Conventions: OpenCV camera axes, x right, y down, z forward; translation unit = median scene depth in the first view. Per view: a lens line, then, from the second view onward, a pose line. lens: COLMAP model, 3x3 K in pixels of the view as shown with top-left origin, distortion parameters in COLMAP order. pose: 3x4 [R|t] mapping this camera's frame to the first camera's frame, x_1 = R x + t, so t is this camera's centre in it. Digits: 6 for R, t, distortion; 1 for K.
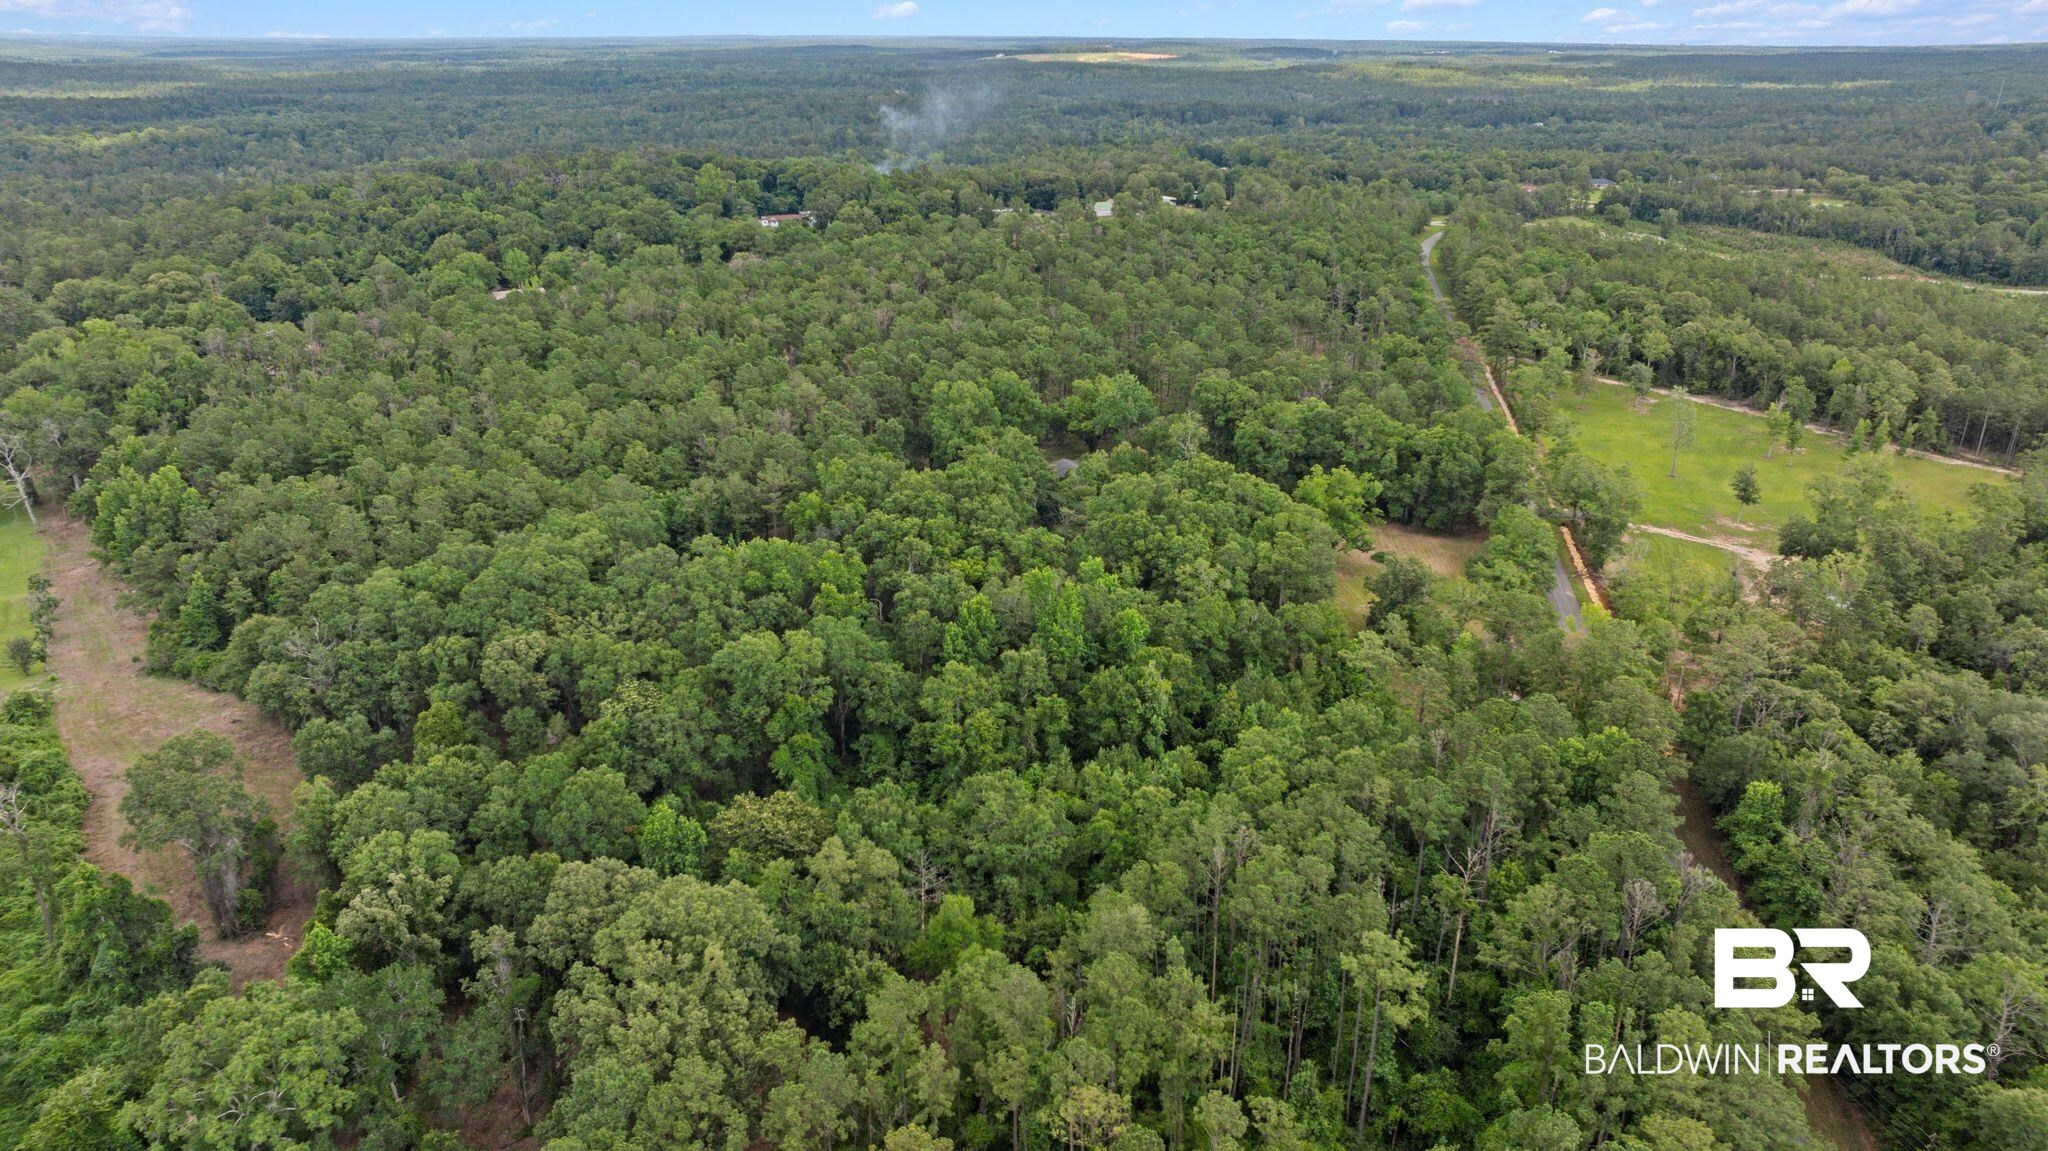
lens RADIAL K [[1514.8, 0, 1024.0], [0, 1514.8, 575.5], [0, 0, 1]] dist [-0.036423, 0.041809]
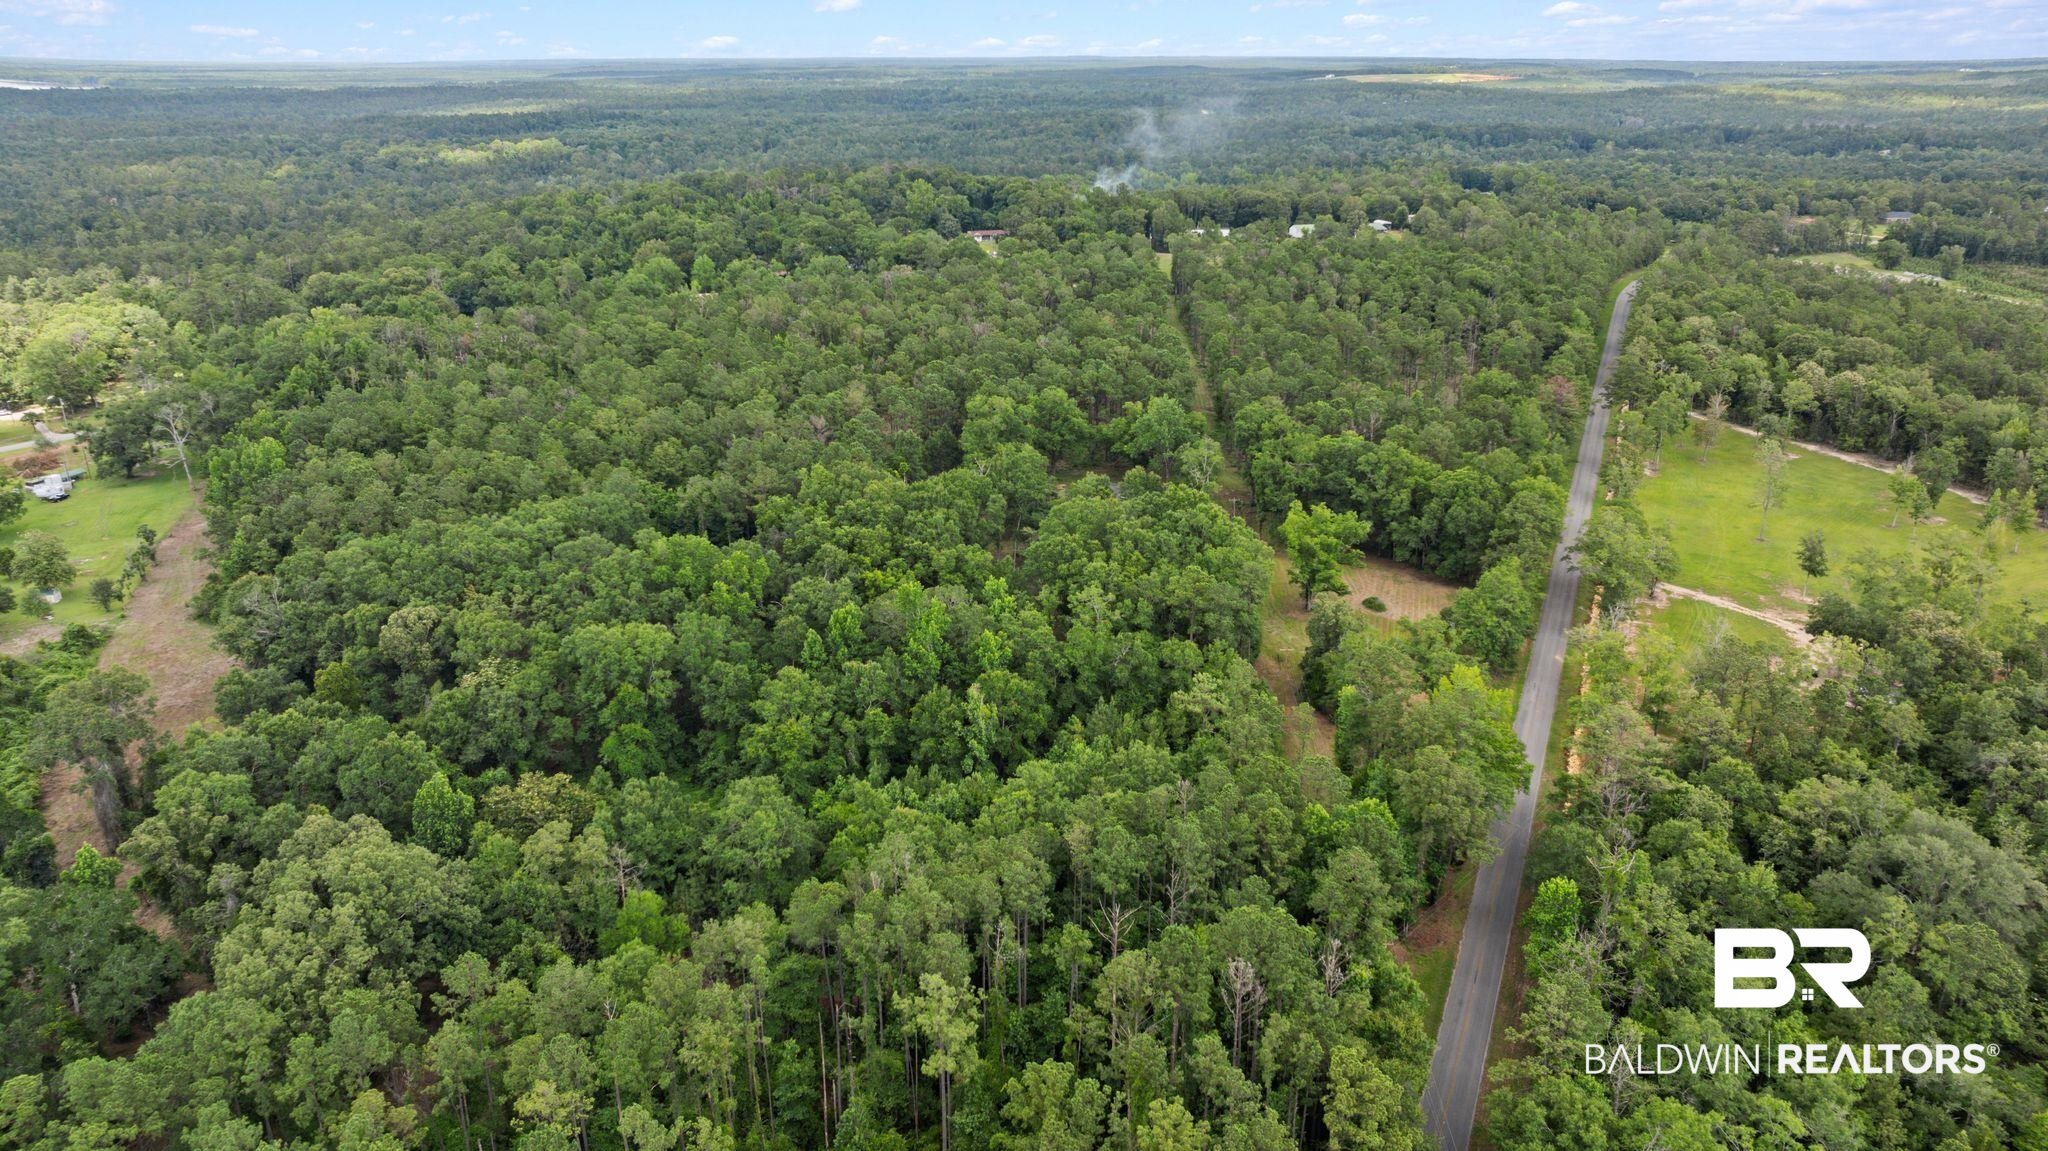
lens RADIAL K [[1514.8, 0, 1024.0], [0, 1514.8, 575.5], [0, 0, 1]] dist [-0.036423, 0.041809]
pose [[0.971659, 0.073821, -0.224566, 0.132351], [-0.076619, 0.997053, -0.003759, -0.004987], [0.223626, 0.020858, 0.974452, 0.018886]]
